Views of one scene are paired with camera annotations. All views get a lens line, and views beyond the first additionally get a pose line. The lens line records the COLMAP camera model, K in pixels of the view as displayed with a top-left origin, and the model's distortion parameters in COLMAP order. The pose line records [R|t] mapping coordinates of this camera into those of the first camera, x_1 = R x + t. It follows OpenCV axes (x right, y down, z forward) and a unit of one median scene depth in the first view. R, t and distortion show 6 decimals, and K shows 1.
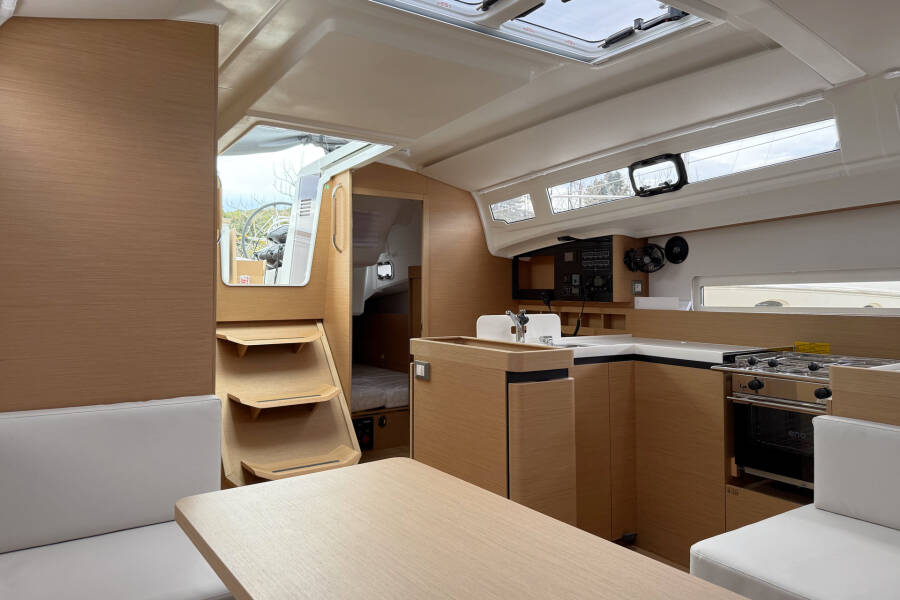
lens RADIAL K [[623.6, 0, 450.4], [0, 623.6, 275.7], [0, 0, 1]] dist [0.077261, -0.113816]
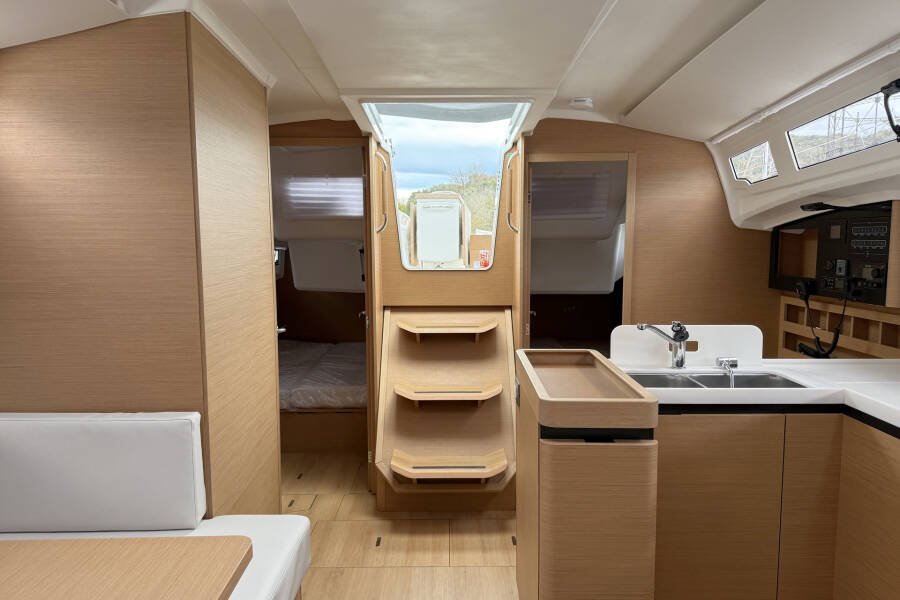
lens RADIAL K [[636.5, 0, 451.1], [0, 636.5, 316.9], [0, 0, 1]] dist [0.073837, -0.114354]
pose [[0.833655, 0.059214, -0.549102, 0.263474], [0.017850, 0.990828, 0.133948, -0.045627], [0.551997, -0.121468, 0.824951, 0.225528]]
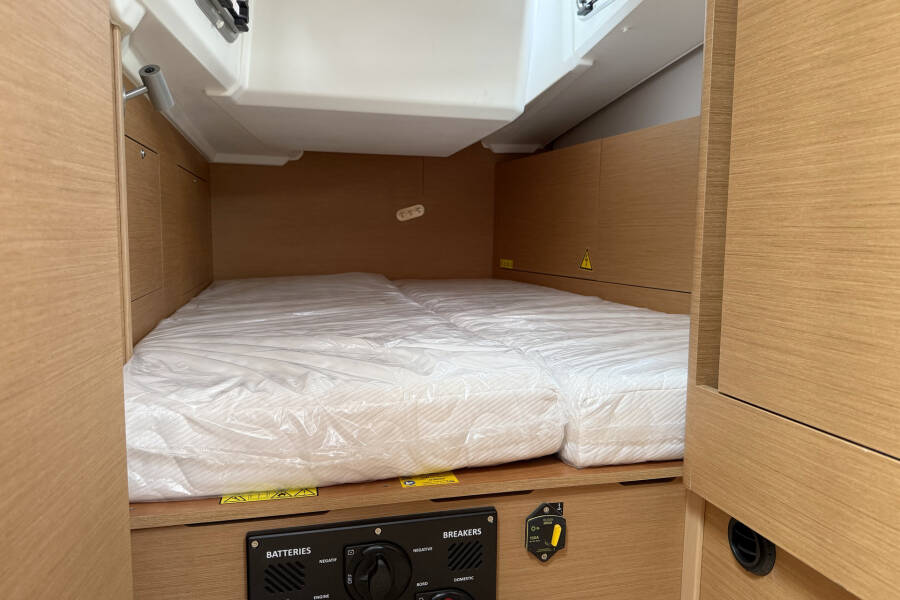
lens RADIAL K [[629.9, 0, 450.0], [0, 629.9, 300.0], [0, 0, 1]] dist [0.082191, -0.114786]
pose [[0.939522, 0.043486, -0.339715, -0.094738], [-0.000434, 0.992057, 0.125792, 0.177491], [0.342487, -0.118037, 0.932078, 1.062179]]
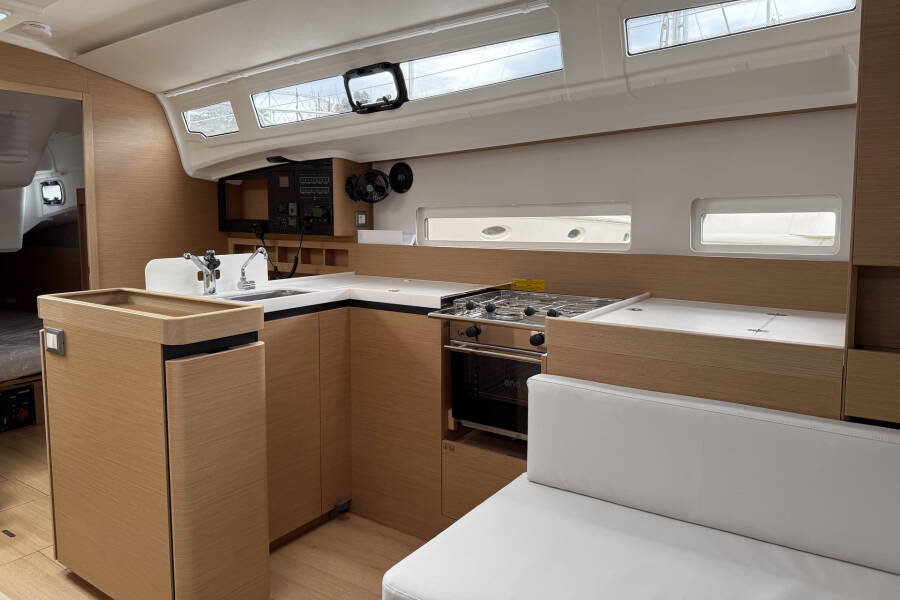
lens RADIAL K [[623.6, 0, 450.4], [0, 623.6, 275.7], [0, 0, 1]] dist [0.077261, -0.113816]
pose [[0.924284, -0.037217, 0.379888, 0.080395], [-0.010598, 0.992349, 0.123005, -0.012432], [-0.381559, -0.117718, 0.916818, 0.138834]]
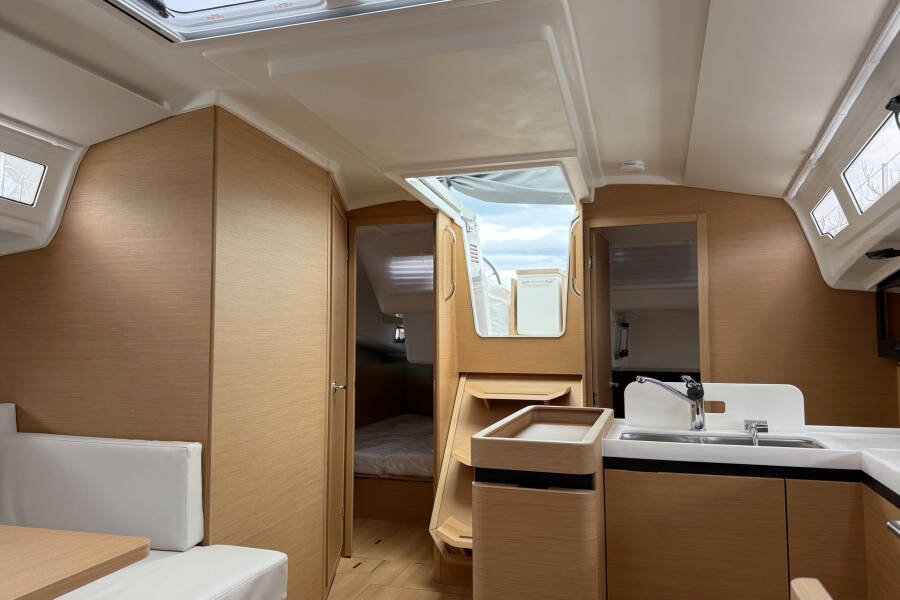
lens RADIAL K [[629.9, 0, 450.0], [0, 629.9, 300.0], [0, 0, 1]] dist [0.082191, -0.114786]
pose [[0.639332, -0.047885, -0.767438, 0.407988], [0.021026, 0.998775, -0.044803, 0.000718], [0.768643, 0.012508, 0.639556, 0.340870]]
